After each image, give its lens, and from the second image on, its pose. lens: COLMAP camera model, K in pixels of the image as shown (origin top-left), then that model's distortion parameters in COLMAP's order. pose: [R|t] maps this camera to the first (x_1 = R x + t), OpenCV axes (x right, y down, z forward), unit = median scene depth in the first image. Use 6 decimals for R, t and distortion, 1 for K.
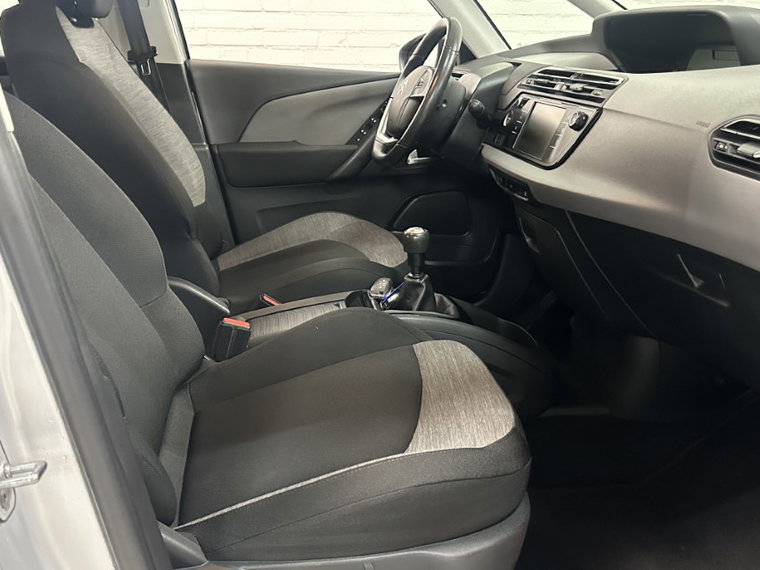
lens RADIAL K [[751.3, 0, 380.0], [0, 751.3, 285.0], [0, 0, 1]] dist [0.131502, -0.392740]
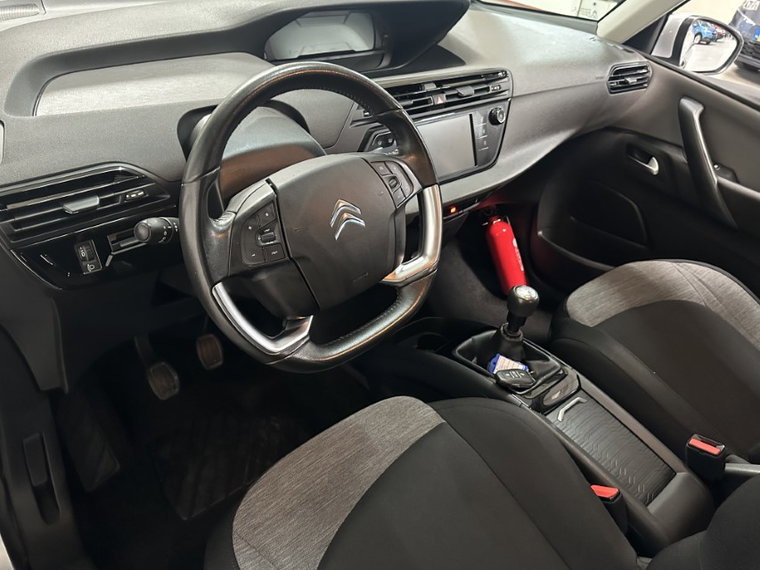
lens RADIAL K [[623.0, 0, 385.3], [0, 623.0, 277.3], [0, 0, 1]] dist [0.015356, -0.002289]
pose [[-0.547844, -0.509452, 0.663571, -0.264754], [0.156589, 0.716729, 0.679543, -0.470396], [-0.821795, 0.476191, -0.312881, 1.025692]]
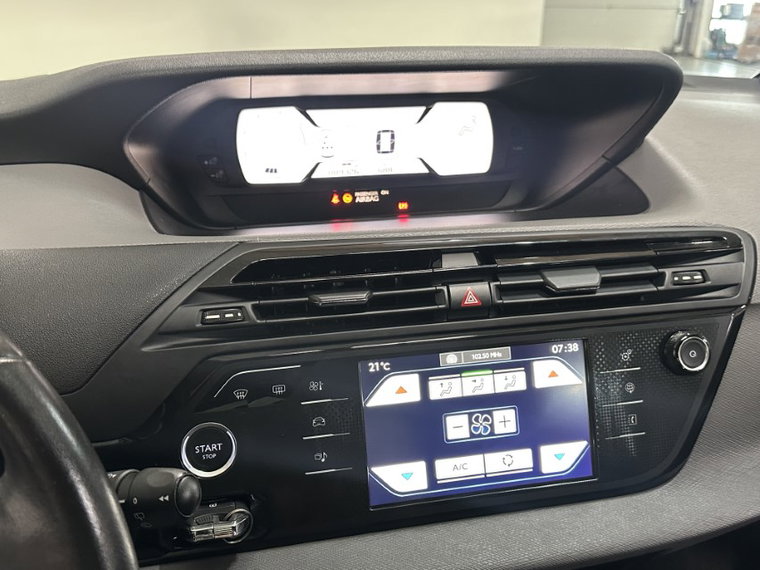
lens RADIAL K [[758.9, 0, 376.5], [0, 758.9, 287.4], [0, 0, 1]] dist [0.195911, -0.543208]
pose [[-0.059478, -0.397657, 0.915604, -0.068870], [0.302632, 0.866877, 0.396153, -0.308296], [-0.951250, 0.300653, 0.068783, 0.740100]]
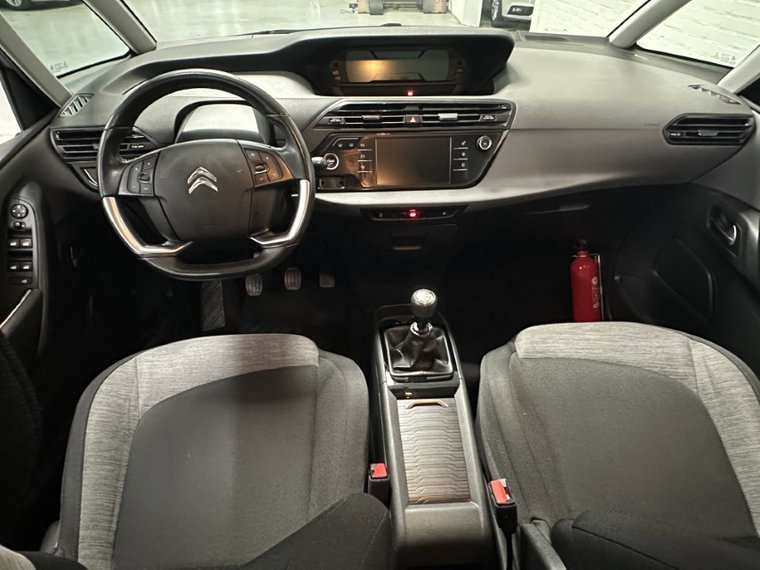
lens RADIAL K [[463.0, 0, 376.2], [0, 463.0, 291.9], [0, 0, 1]] dist [-0.001729, 0.000397]
pose [[0.093532, -0.622923, 0.776671, -0.342646], [0.309483, 0.759636, 0.571990, -0.349243], [-0.946294, 0.186867, 0.263834, 0.668045]]
